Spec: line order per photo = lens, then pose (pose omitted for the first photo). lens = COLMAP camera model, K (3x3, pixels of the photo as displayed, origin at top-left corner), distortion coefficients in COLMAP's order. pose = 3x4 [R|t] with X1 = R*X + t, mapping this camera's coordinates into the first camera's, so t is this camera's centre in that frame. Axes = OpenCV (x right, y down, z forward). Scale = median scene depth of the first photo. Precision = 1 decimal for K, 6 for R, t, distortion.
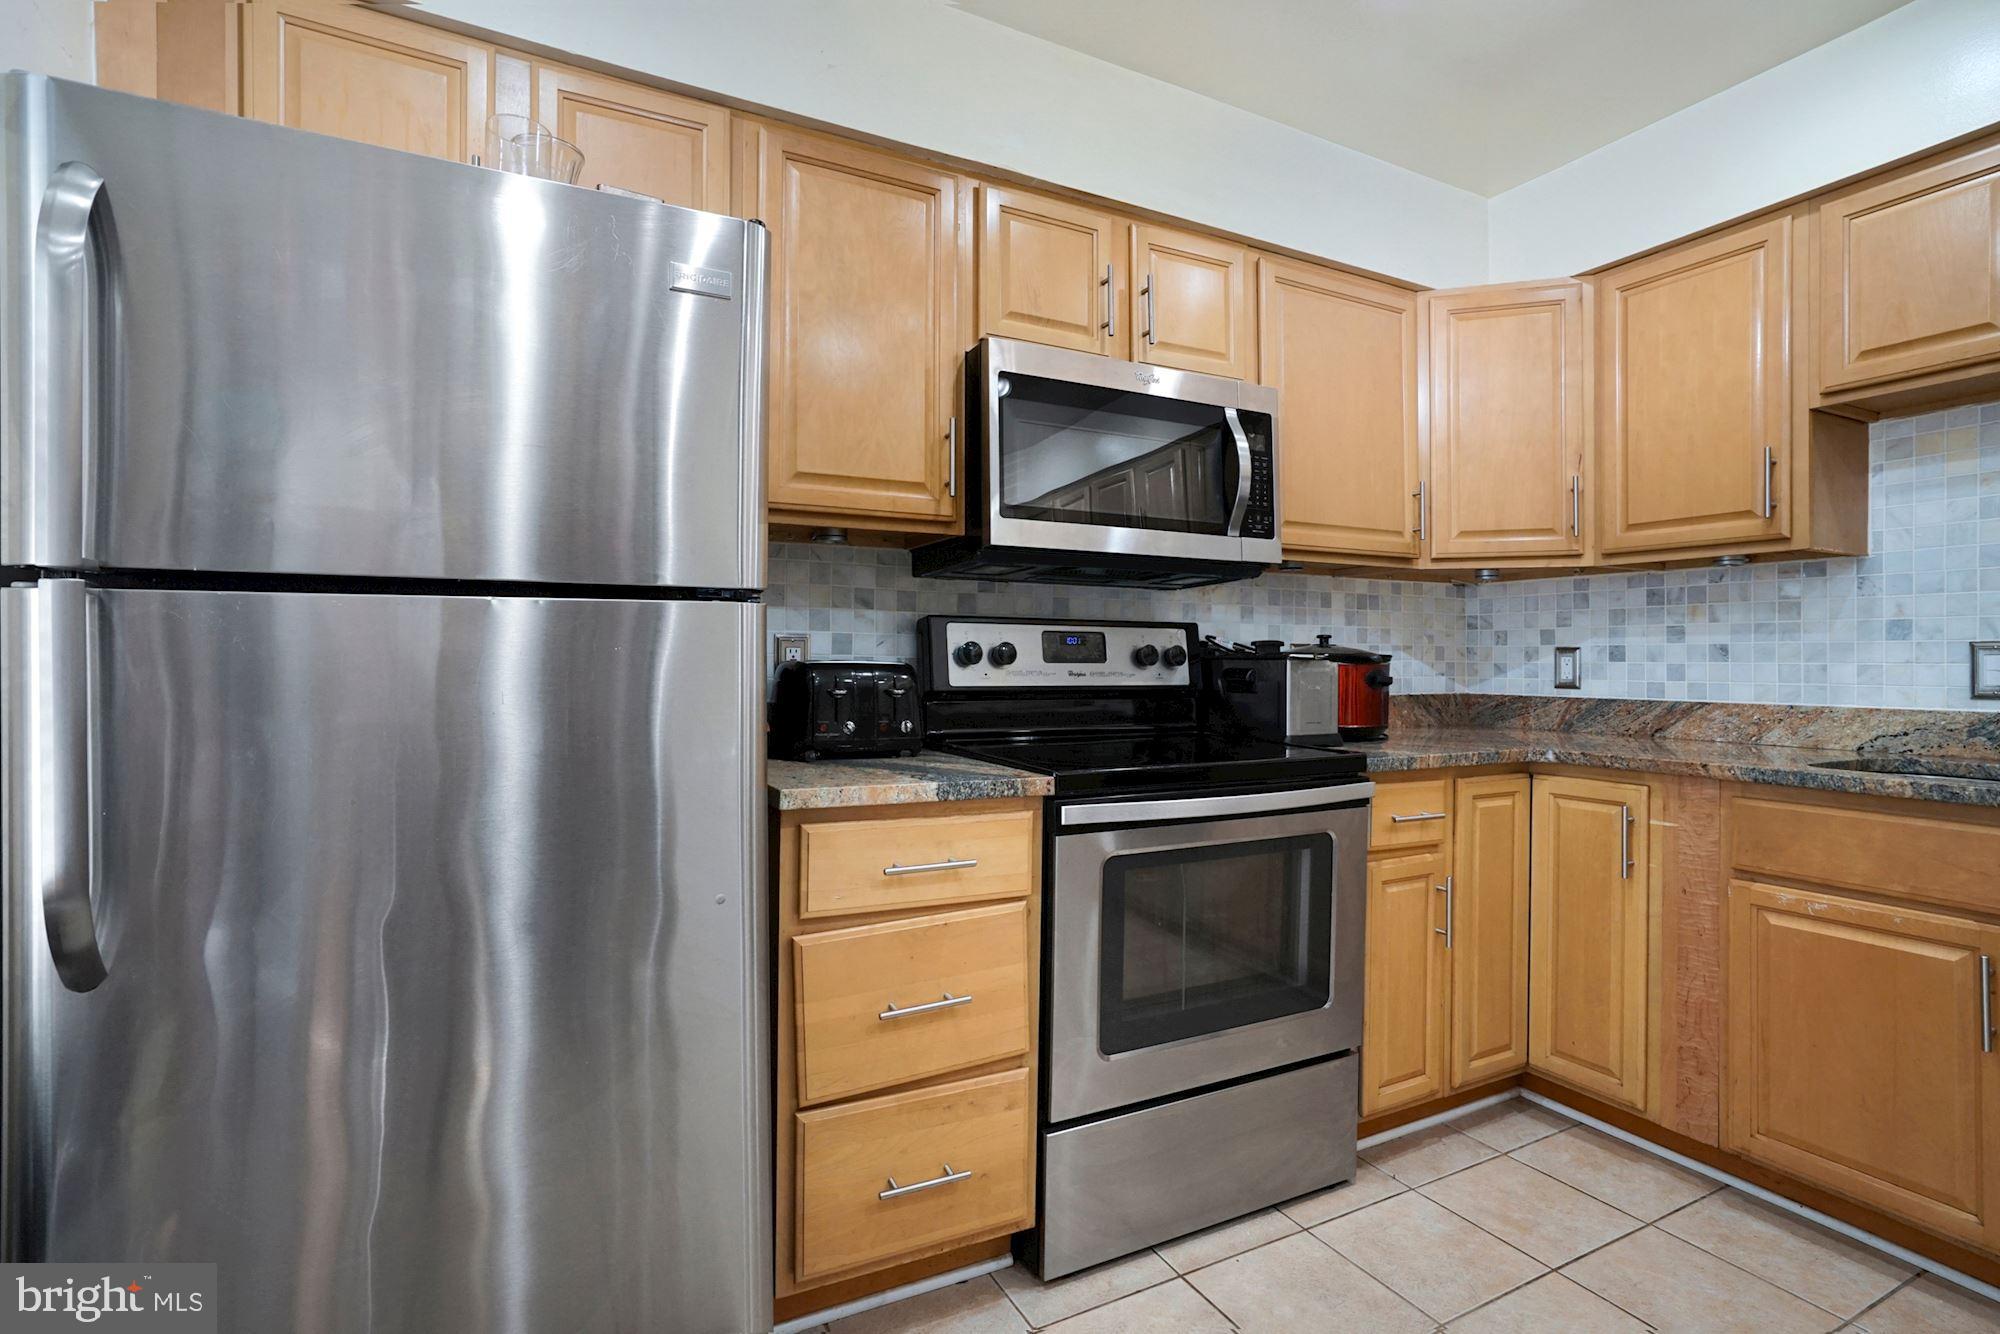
lens RADIAL K [[975.4, 0, 993.4], [0, 975.4, 658.8], [0, 0, 1]] dist [-0.014692, 0.014257]
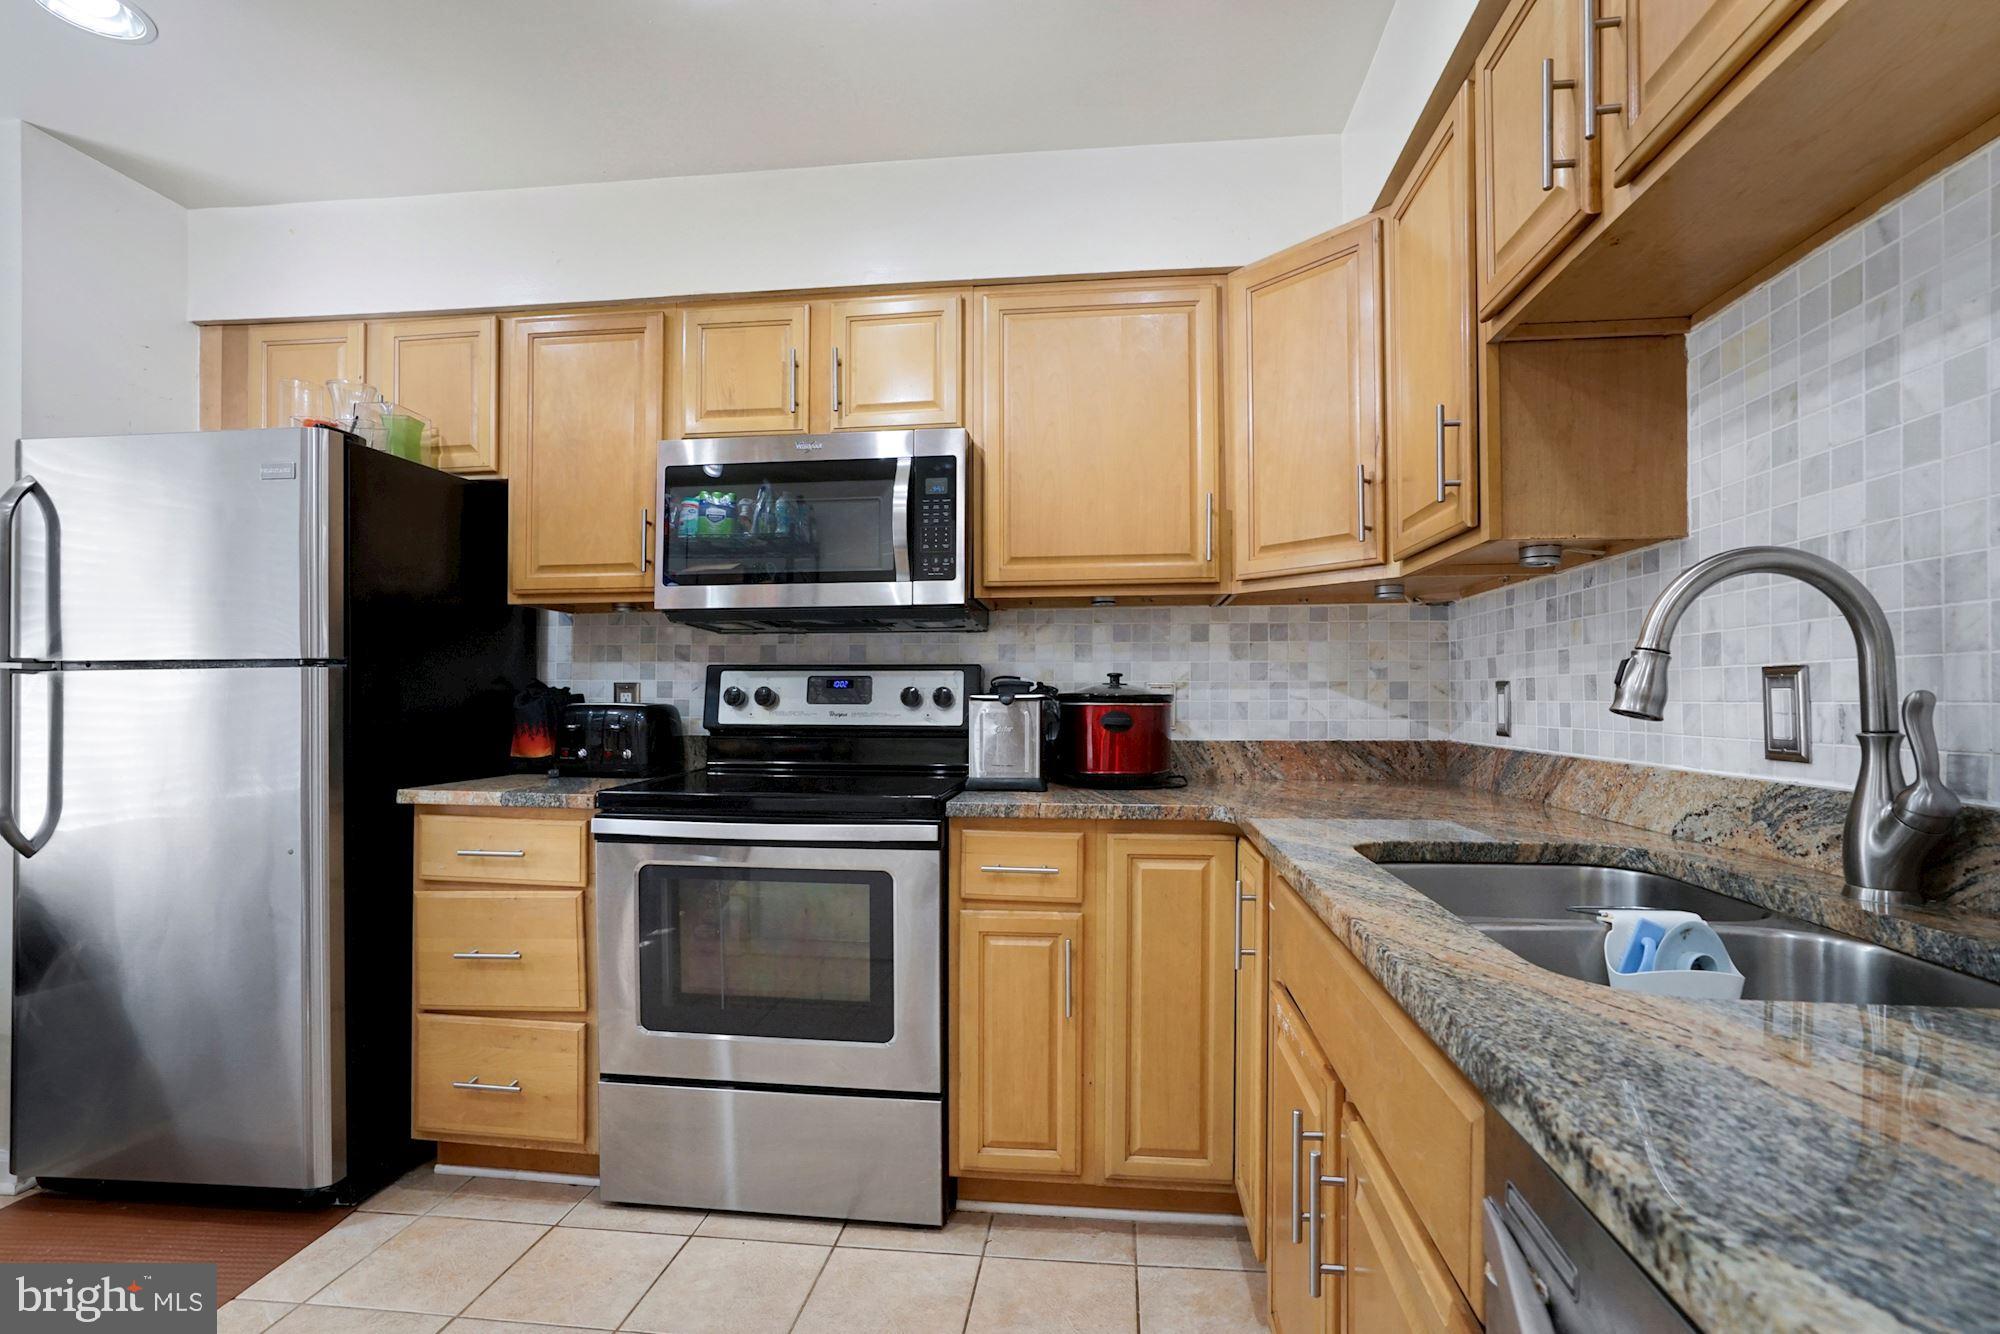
lens RADIAL K [[975.4, 0, 971.7], [0, 975.4, 693.9], [0, 0, 1]] dist [-0.014692, 0.014257]
pose [[0.814915, -0.008317, -0.579520, 0.937416], [0.004828, 0.999960, -0.007562, 0.002011], [0.579560, 0.003364, 0.814923, 0.206406]]
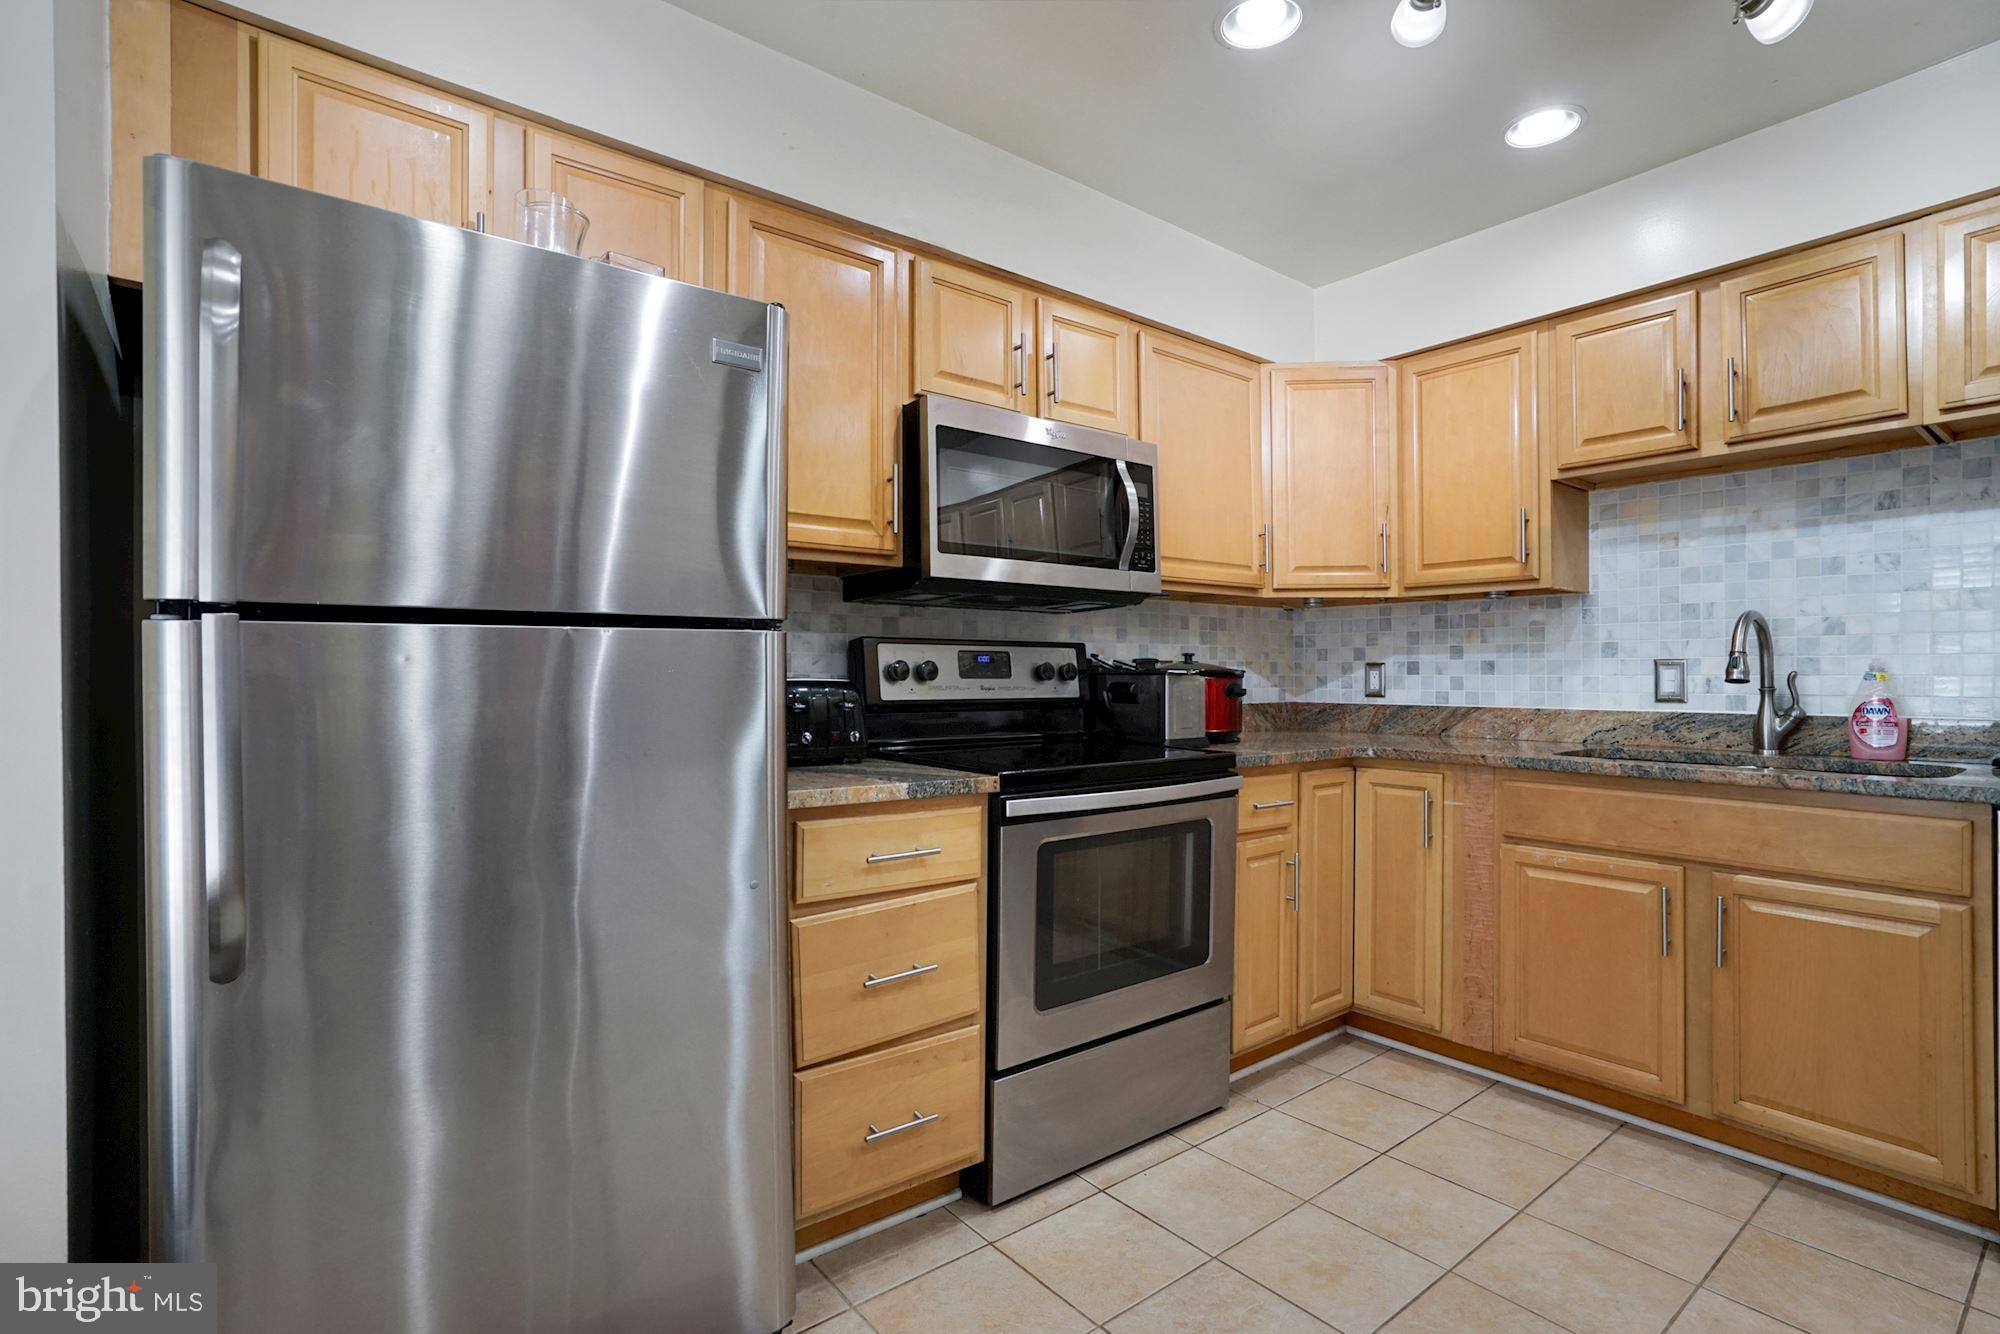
lens RADIAL K [[975.4, 0, 1009.6], [0, 975.4, 670.1], [0, 0, 1]] dist [-0.014692, 0.014257]
pose [[0.979857, -0.004070, 0.199658, -0.127491], [0.004419, 0.999989, -0.001302, -0.004600], [-0.199650, 0.002158, 0.979865, -0.125580]]
